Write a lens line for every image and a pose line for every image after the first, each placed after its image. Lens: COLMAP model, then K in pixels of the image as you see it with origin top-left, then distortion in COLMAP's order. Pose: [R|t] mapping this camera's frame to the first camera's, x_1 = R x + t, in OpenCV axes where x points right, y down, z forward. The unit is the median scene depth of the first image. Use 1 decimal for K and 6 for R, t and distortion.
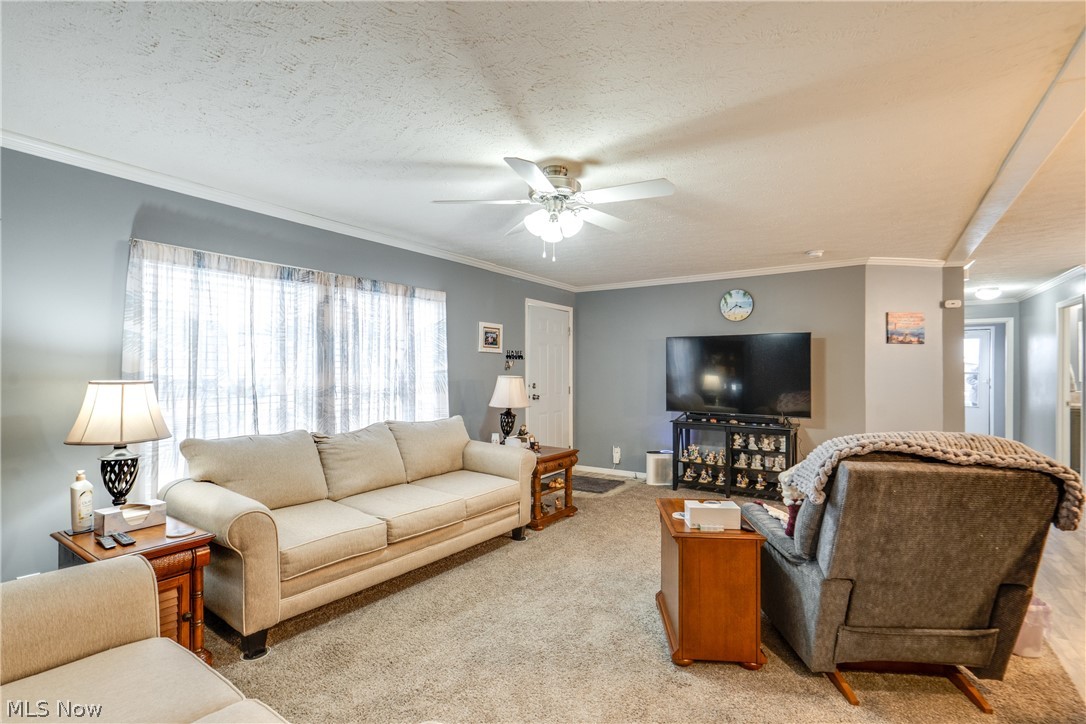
lens RADIAL K [[505.2, 0, 545.9], [0, 505.2, 369.5], [0, 0, 1]] dist [-0.001552, 0.000758]
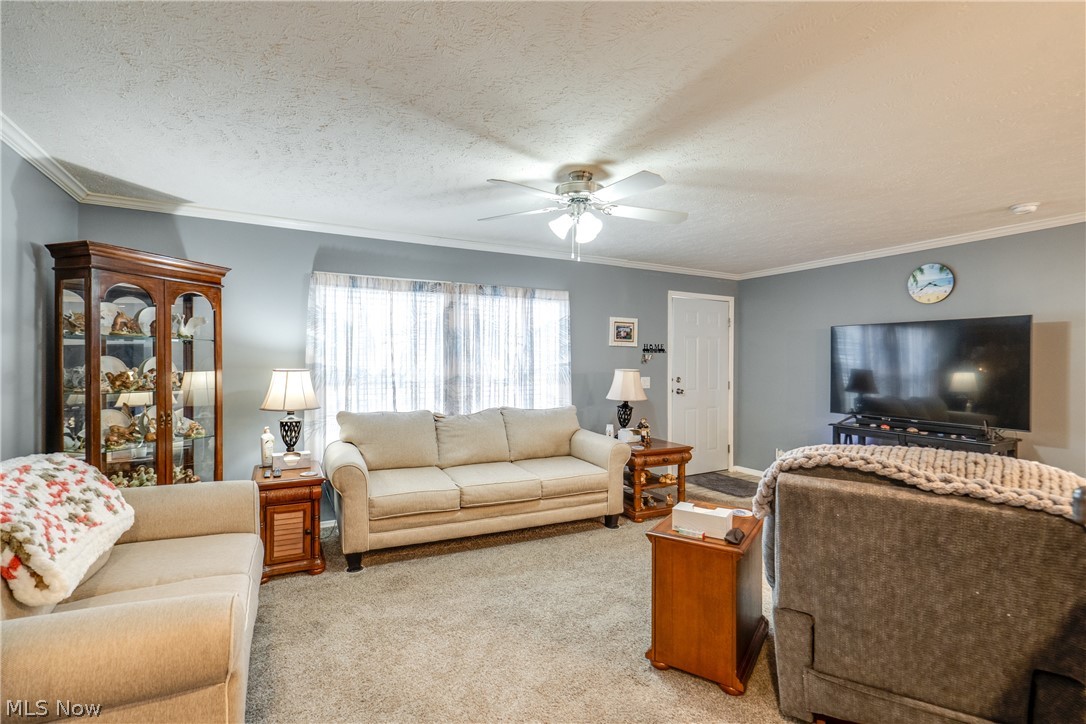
lens RADIAL K [[505.3, 0, 541.2], [0, 505.3, 365.4], [0, 0, 1]] dist [-0.002769, 0.000434]
pose [[0.880657, 0.009402, -0.473661, 0.412696], [-0.005918, 0.999943, 0.008845, -0.004890], [0.473717, -0.004986, 0.880663, 0.028514]]
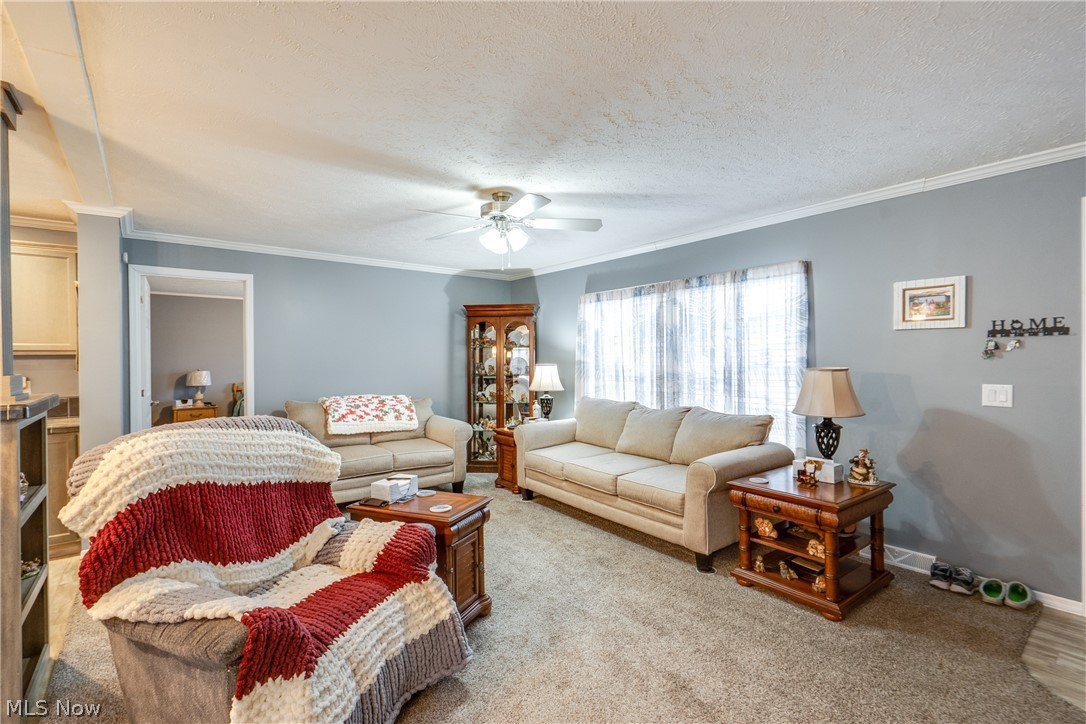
lens RADIAL K [[497.5, 0, 542.2], [0, 497.5, 363.9], [0, 0, 1]] dist [-0.004003, 0.000829]
pose [[-0.313050, 0.007124, -0.949710, 1.039088], [0.001634, 0.999974, 0.006962, 0.004439], [0.949735, 0.000627, -0.313053, 1.346893]]
